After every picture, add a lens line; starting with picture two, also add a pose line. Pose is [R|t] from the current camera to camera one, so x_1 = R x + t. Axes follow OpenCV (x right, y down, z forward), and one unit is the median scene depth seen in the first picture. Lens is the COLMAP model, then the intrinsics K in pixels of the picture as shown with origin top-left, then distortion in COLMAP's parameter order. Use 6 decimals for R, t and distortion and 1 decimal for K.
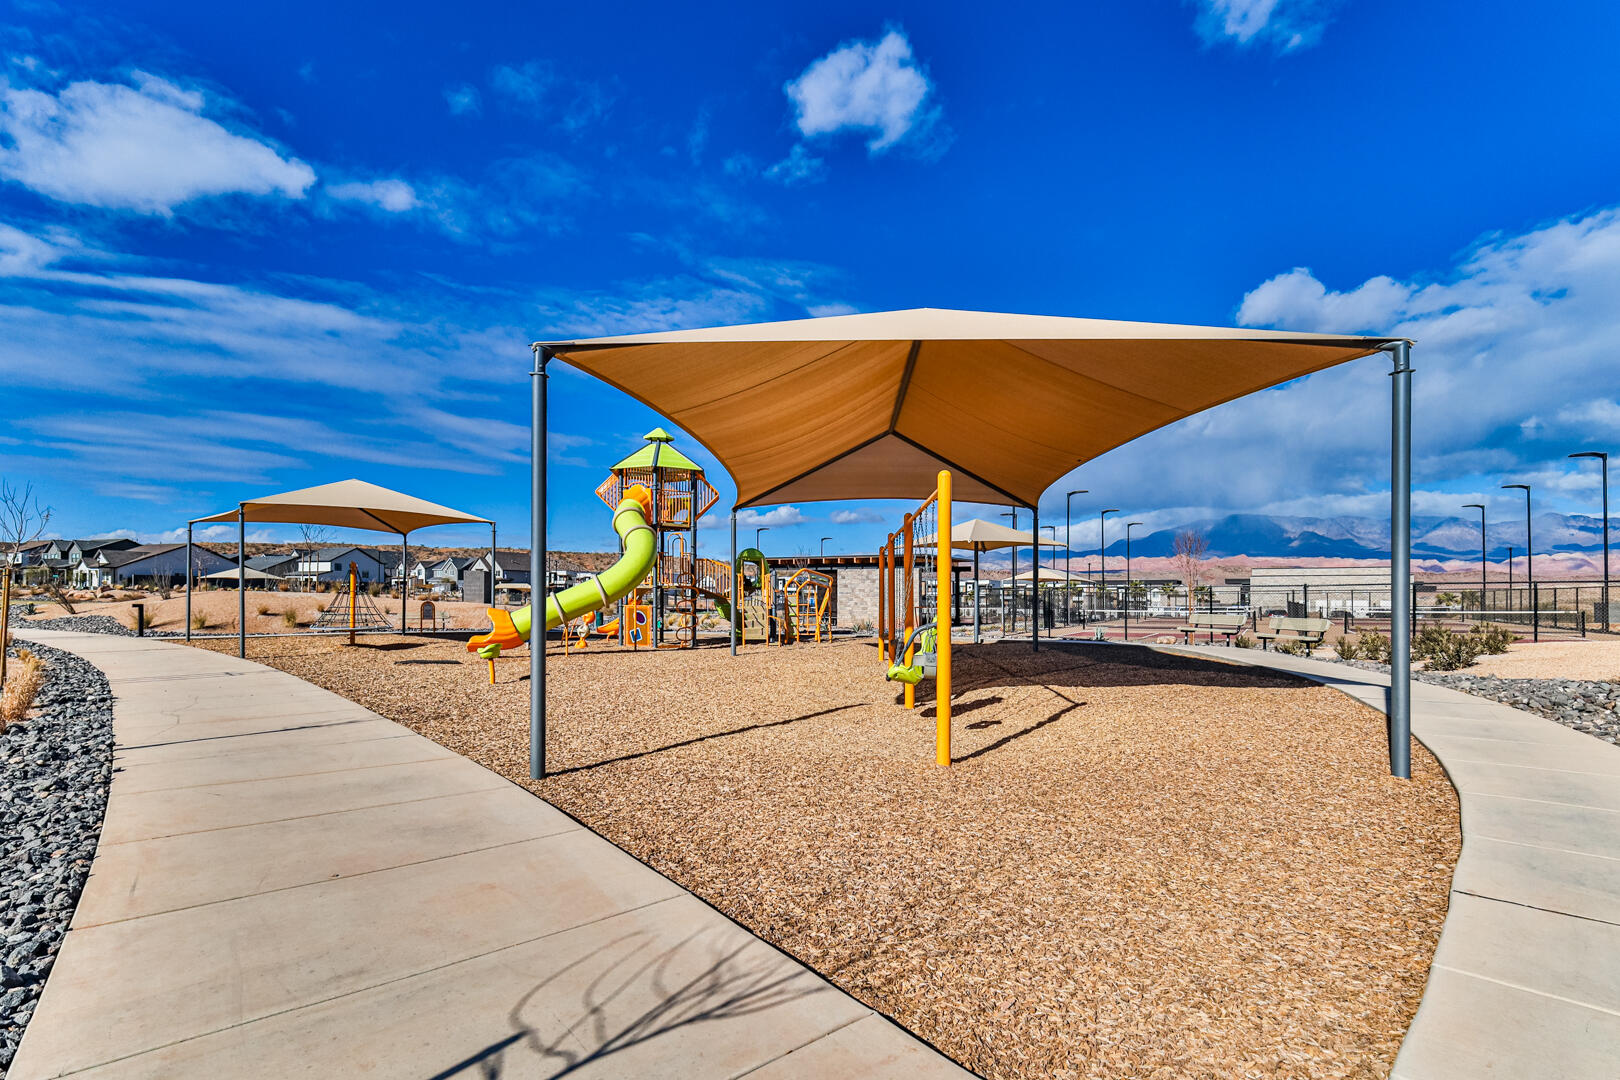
lens RADIAL K [[845.6, 0, 873.6], [0, 845.6, 535.6], [0, 0, 1]] dist [0.000100, 0.000333]
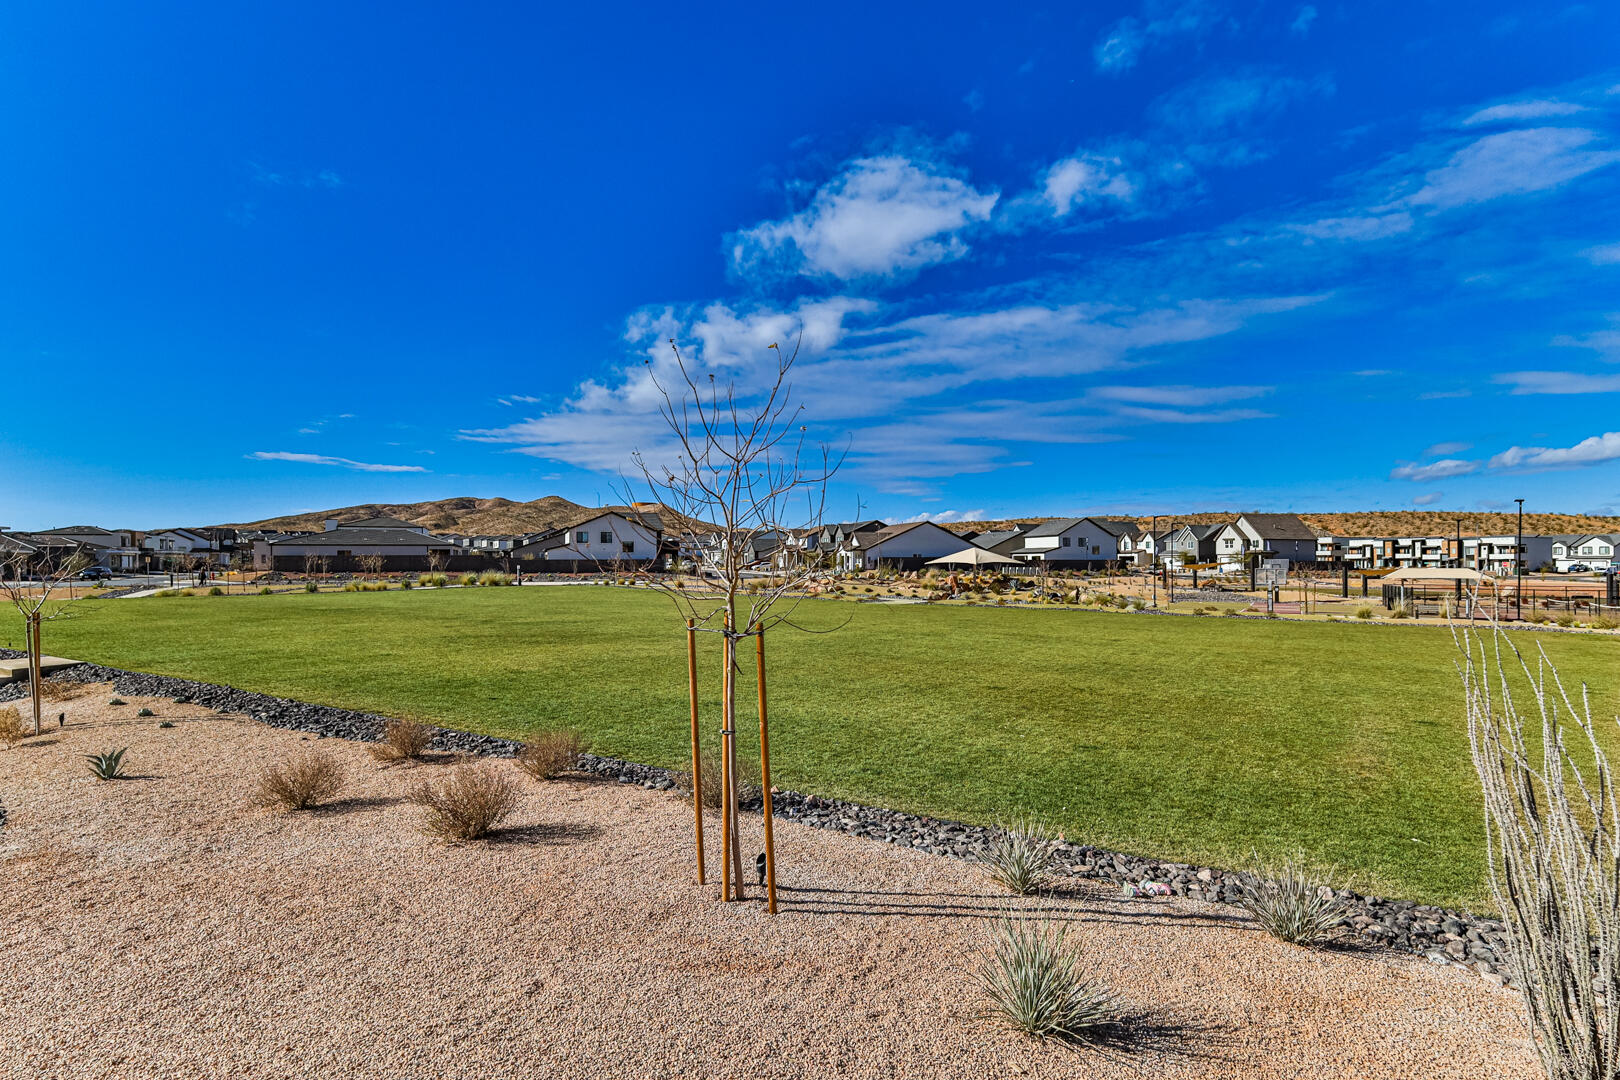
lens RADIAL K [[810.5, 0, 810.0], [0, 810.5, 540.0], [0, 0, 1]] dist [-0.004895, -0.000891]
pose [[0.669448, -0.030767, -0.742221, -0.177925], [0.062316, 0.997946, 0.014838, 0.006278], [0.740240, -0.056185, 0.669991, 0.236064]]
